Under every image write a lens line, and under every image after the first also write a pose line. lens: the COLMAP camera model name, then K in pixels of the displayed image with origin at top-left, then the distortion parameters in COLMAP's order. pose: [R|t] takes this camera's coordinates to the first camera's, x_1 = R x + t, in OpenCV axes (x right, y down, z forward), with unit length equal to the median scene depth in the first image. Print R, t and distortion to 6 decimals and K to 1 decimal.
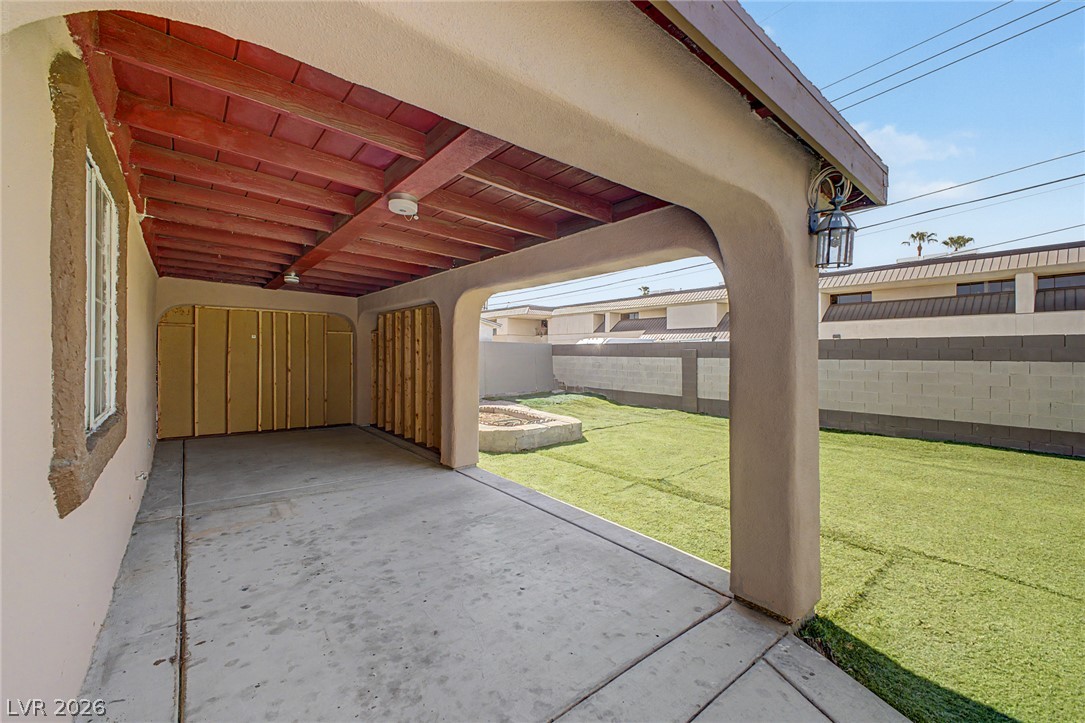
lens RADIAL K [[429.9, 0, 535.8], [0, 429.9, 355.2], [0, 0, 1]] dist [0.031575, -0.009961]
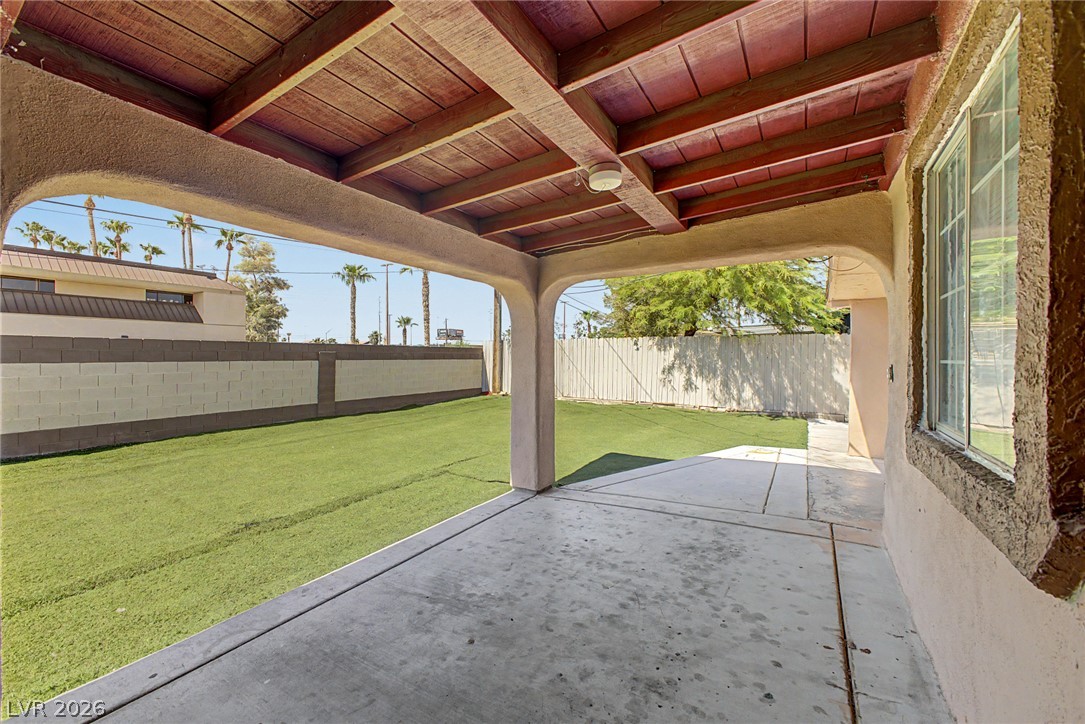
lens RADIAL K [[429.9, 0, 535.8], [0, 429.9, 355.7], [0, 0, 1]] dist [0.031575, -0.009961]
pose [[-0.323050, -0.001823, 0.946380, -1.152462], [0.004995, 0.999981, 0.003631, -0.009227], [-0.946369, 0.005900, -0.323034, 1.505441]]
